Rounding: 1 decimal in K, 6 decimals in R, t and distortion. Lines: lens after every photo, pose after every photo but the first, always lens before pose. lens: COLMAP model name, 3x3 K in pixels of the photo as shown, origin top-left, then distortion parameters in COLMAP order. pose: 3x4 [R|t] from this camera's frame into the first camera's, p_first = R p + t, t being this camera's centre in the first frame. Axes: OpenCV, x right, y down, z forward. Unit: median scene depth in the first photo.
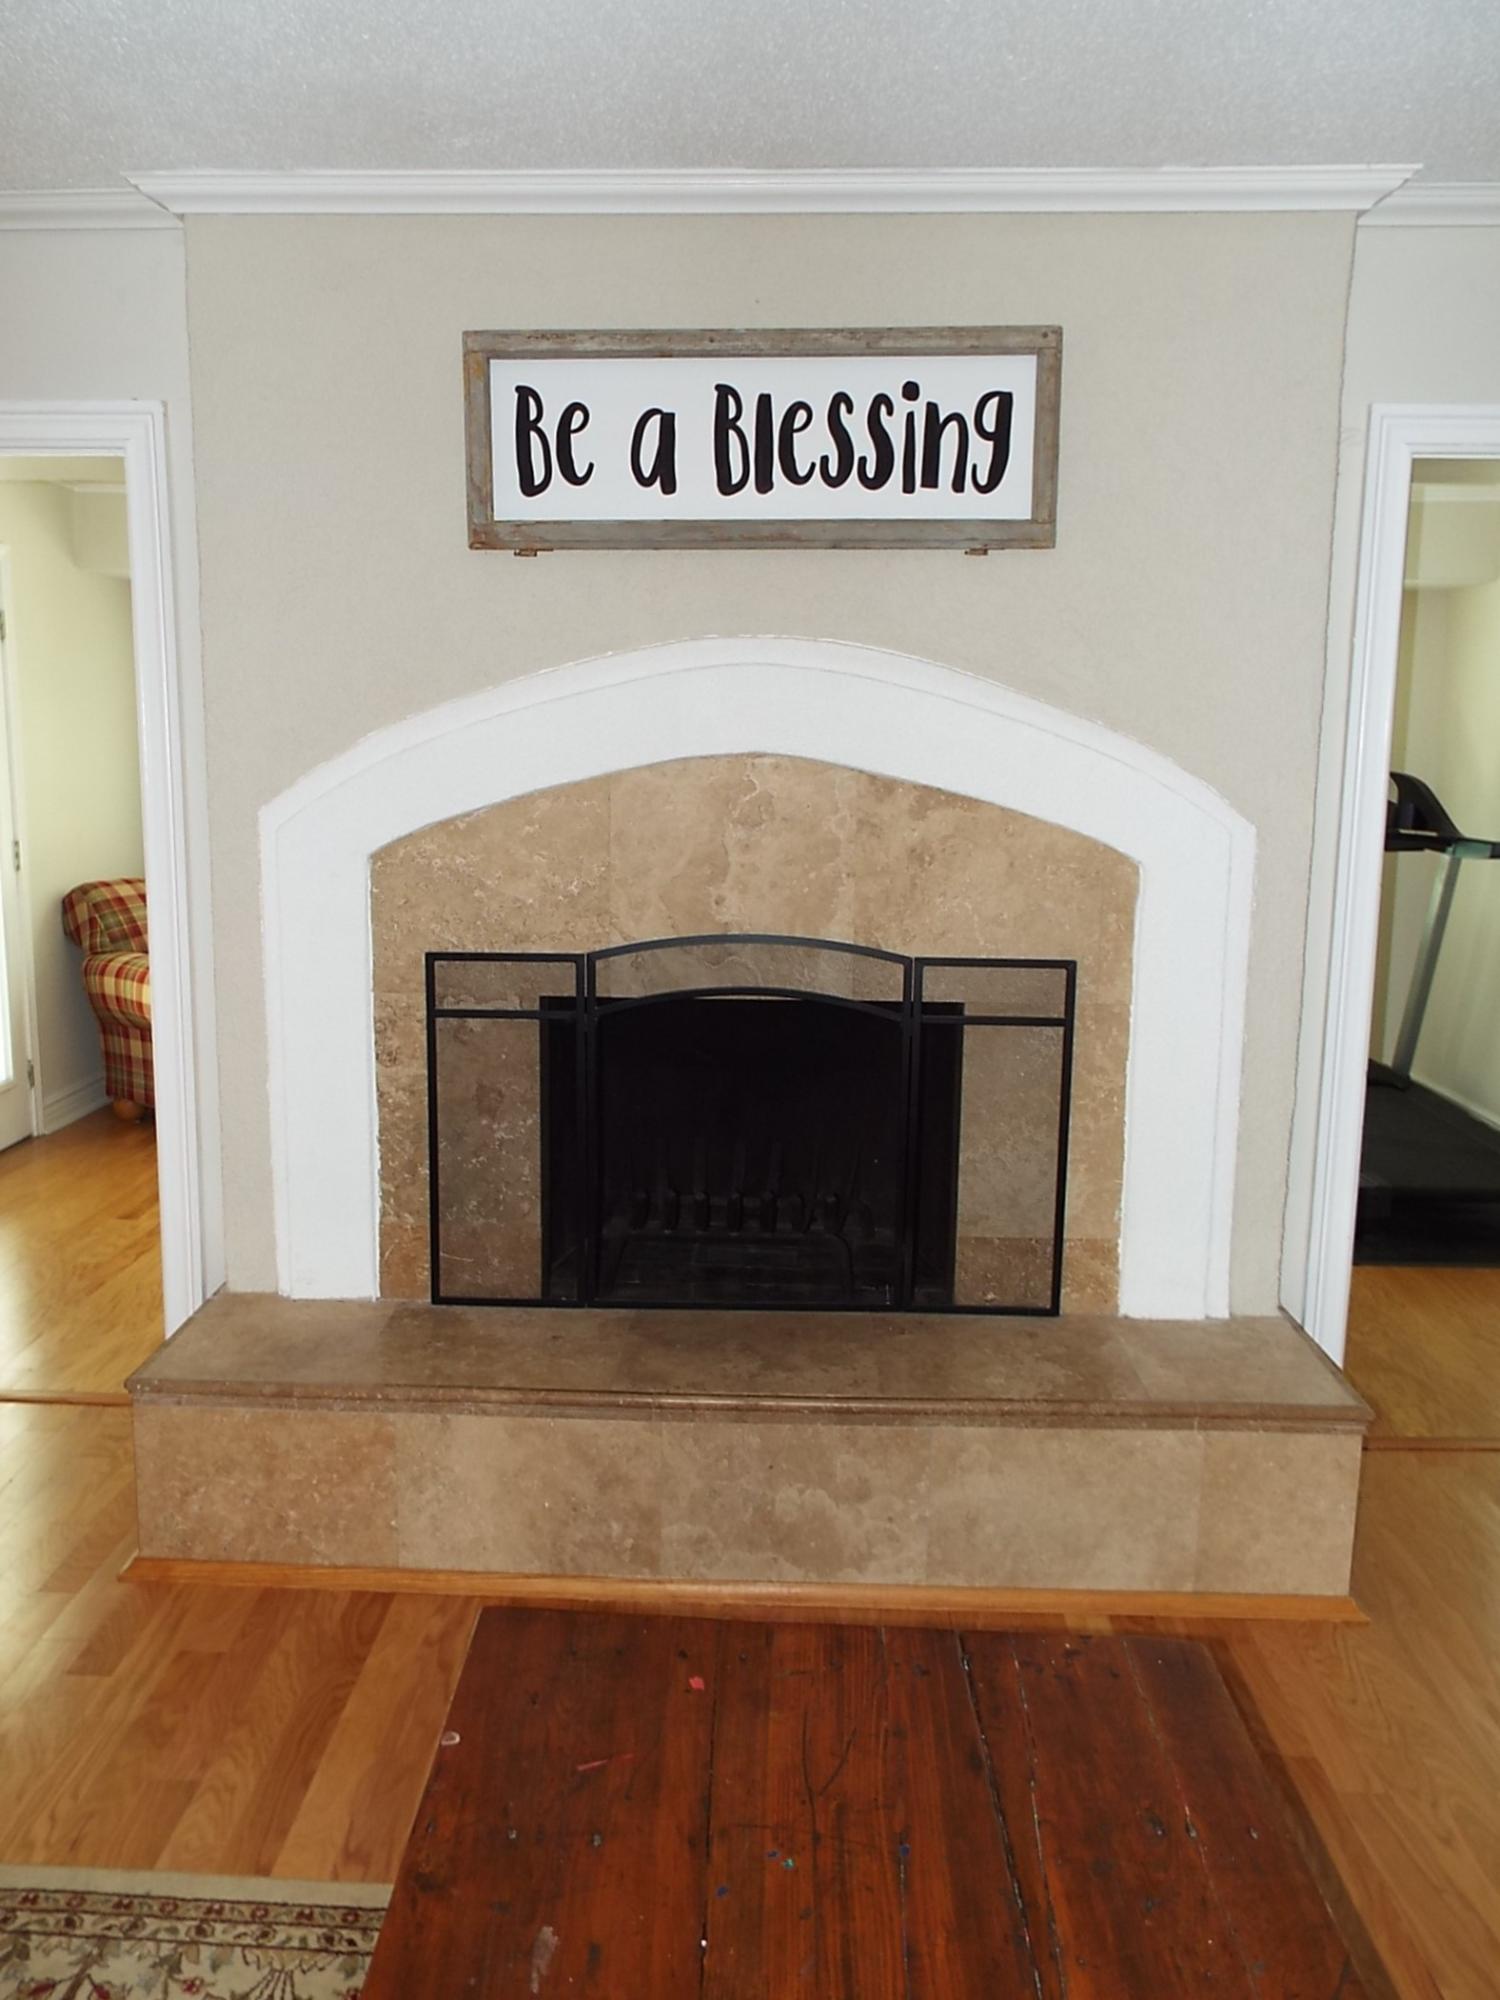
lens RADIAL K [[1454.0, 0, 766.5], [0, 1454.0, 1000.2], [0, 0, 1]] dist [-0.019457, -0.001340]
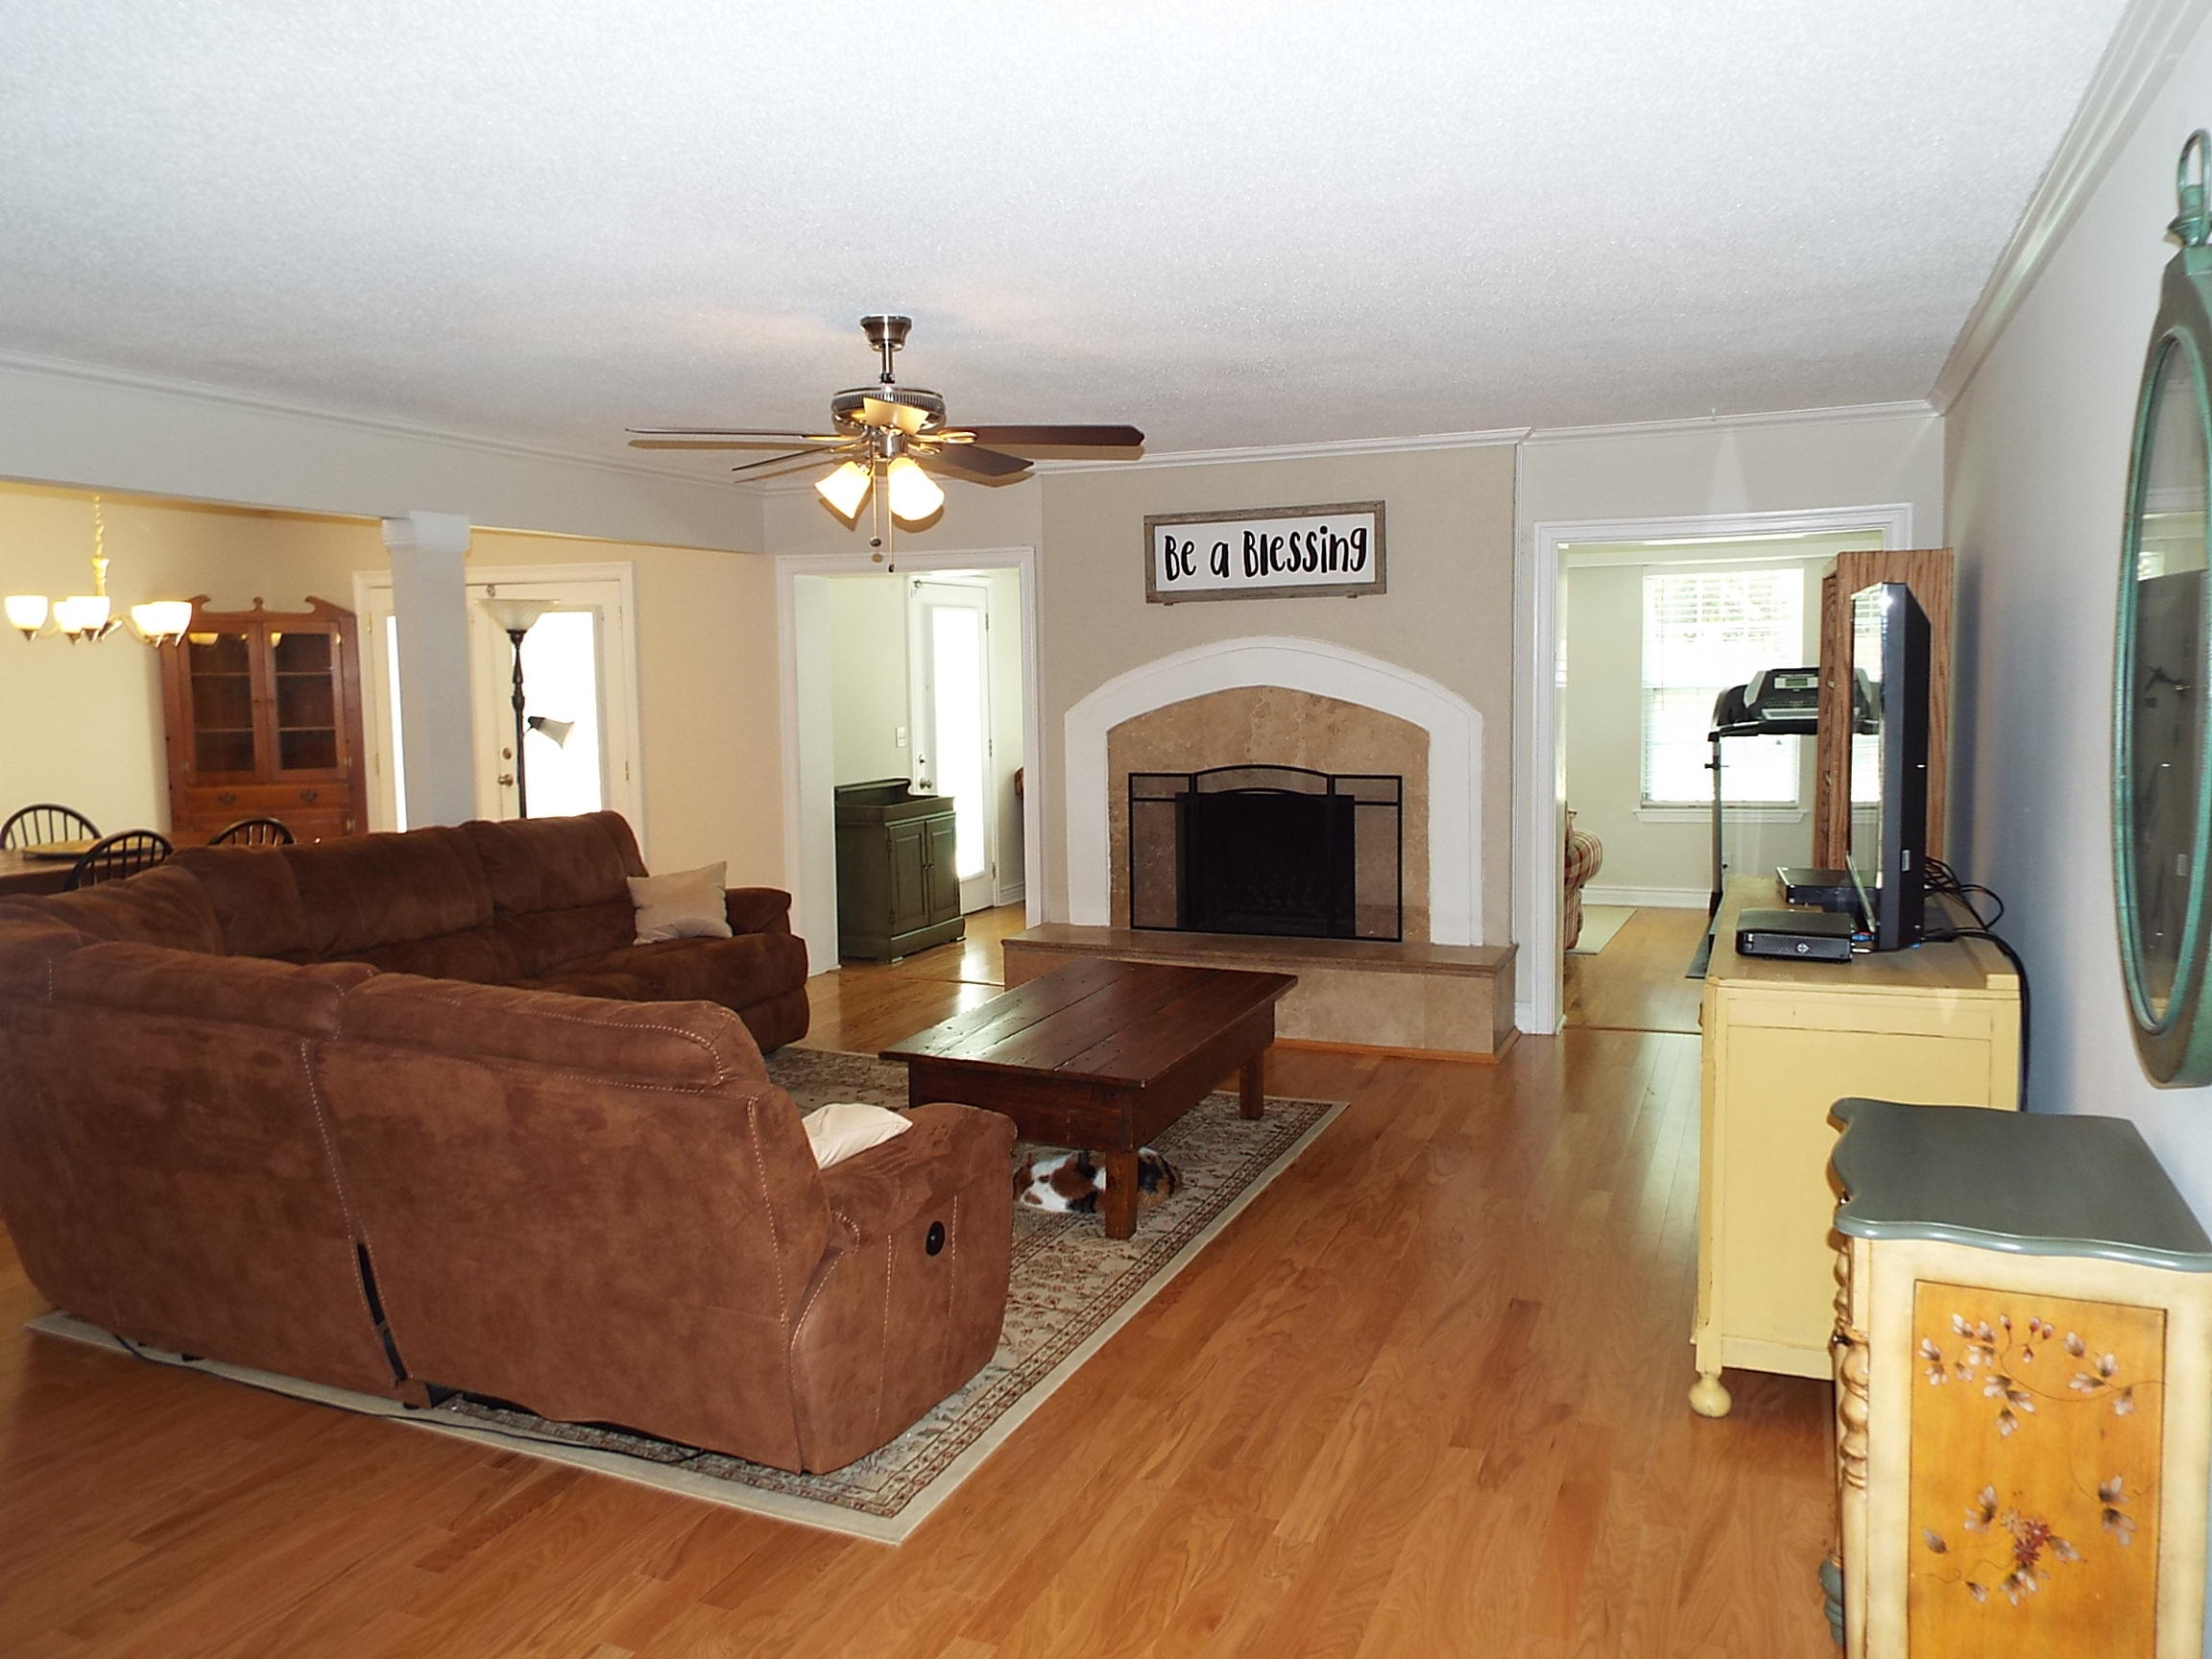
lens RADIAL K [[1578.1, 0, 1140.2], [0, 1578.1, 833.3], [0, 0, 1]] dist [-0.032962, 0.035534]
pose [[0.934029, 0.013073, -0.356959, 0.721127], [-0.028414, 0.998882, -0.037769, 0.166980], [0.356066, 0.045420, 0.933356, -1.419068]]
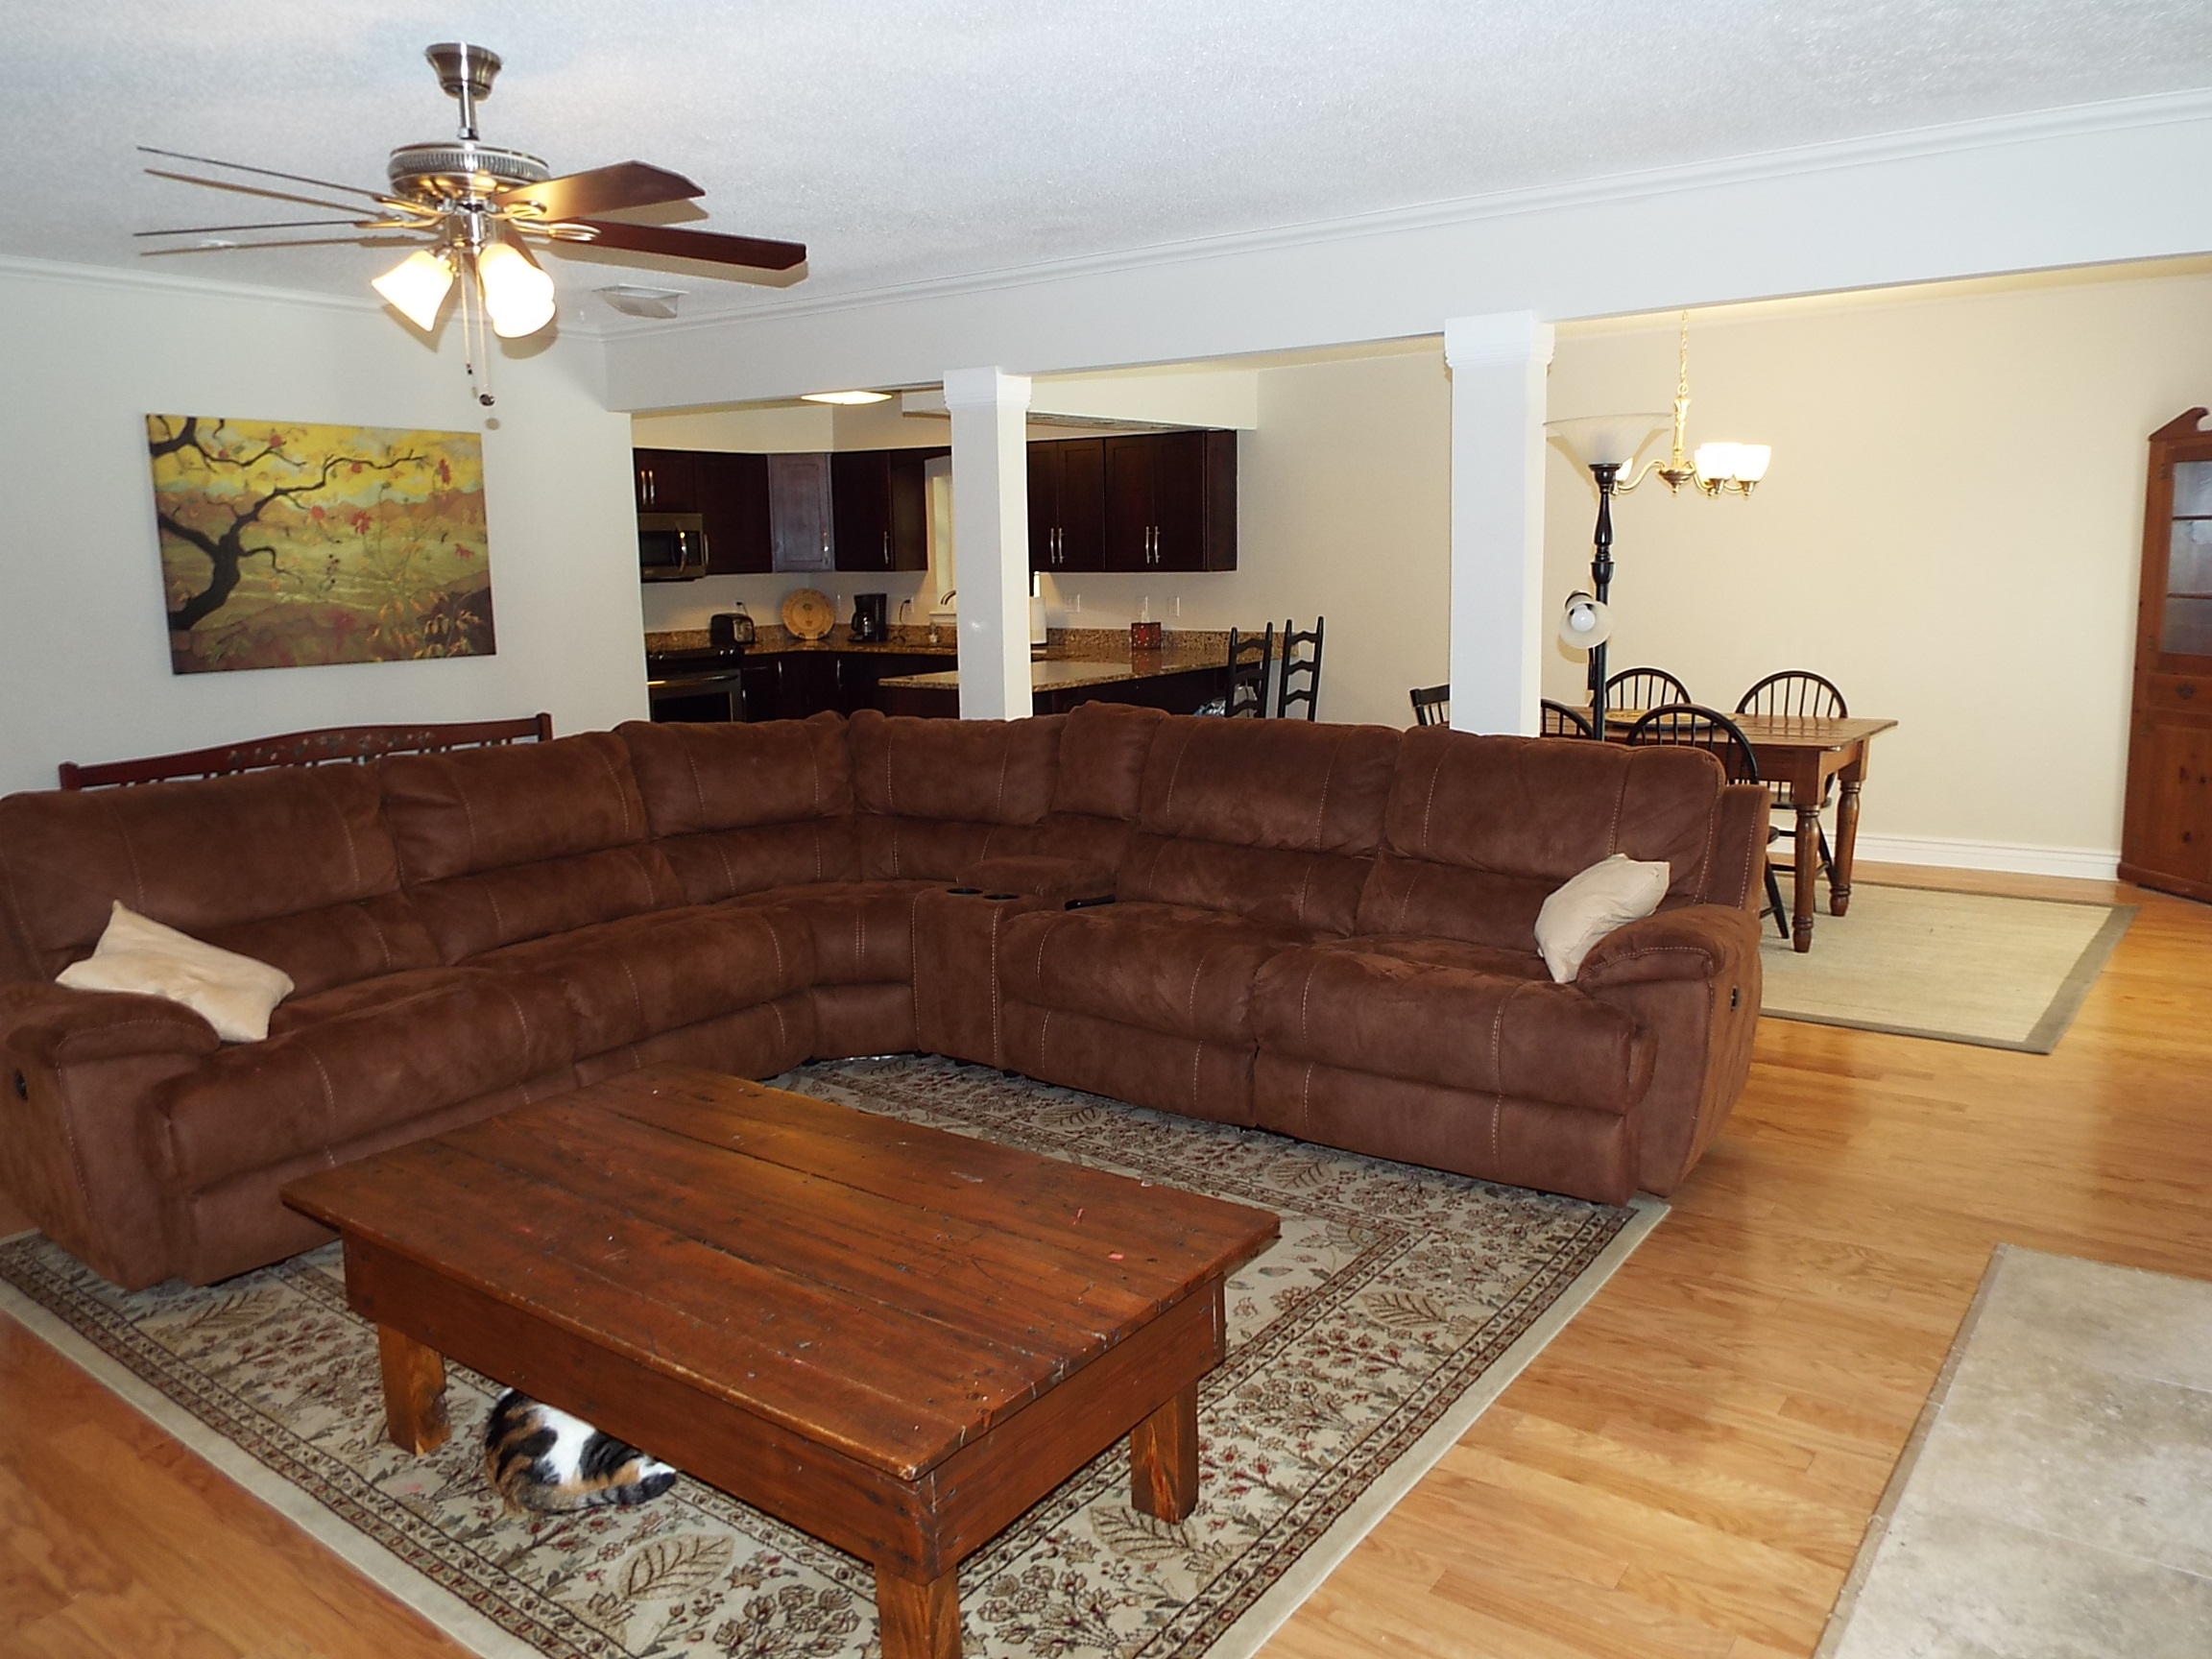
lens RADIAL K [[1578.1, 0, 1111.1], [0, 1578.1, 832.3], [0, 0, 1]] dist [-0.032962, 0.035534]
pose [[-0.567157, 0.134366, -0.812575, 0.640211], [-0.120744, 0.962378, 0.243413, -0.161486], [0.814711, 0.236167, -0.529596, 0.963335]]
